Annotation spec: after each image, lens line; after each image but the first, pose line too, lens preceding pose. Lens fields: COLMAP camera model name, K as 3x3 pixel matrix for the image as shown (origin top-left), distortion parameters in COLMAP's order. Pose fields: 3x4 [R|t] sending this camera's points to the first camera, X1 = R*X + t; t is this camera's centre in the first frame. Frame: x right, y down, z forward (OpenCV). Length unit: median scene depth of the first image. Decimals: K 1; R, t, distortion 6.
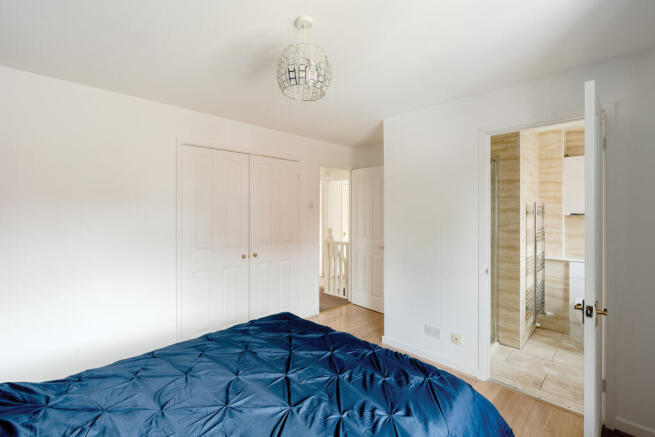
lens RADIAL K [[301.0, 0, 327.7], [0, 301.0, 212.4], [0, 0, 1]] dist [-0.013811, 0.002475]
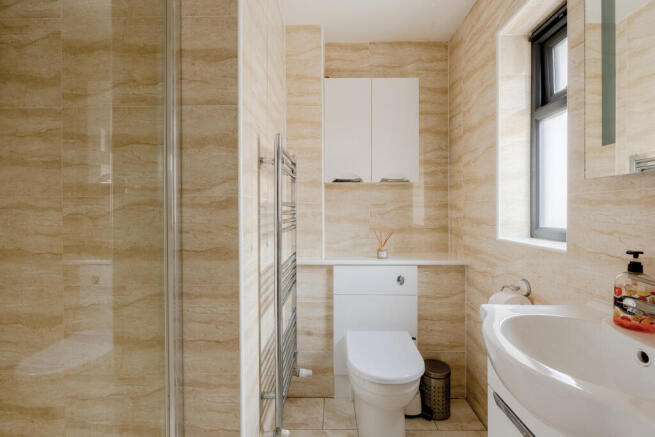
lens RADIAL K [[301.0, 0, 329.6], [0, 301.0, 213.5], [0, 0, 1]] dist [-0.013811, 0.002475]
pose [[0.734100, -0.010172, 0.678965, 0.432938], [0.002389, 0.999920, 0.012397, 0.062801], [-0.679037, -0.007479, 0.734066, 0.602516]]
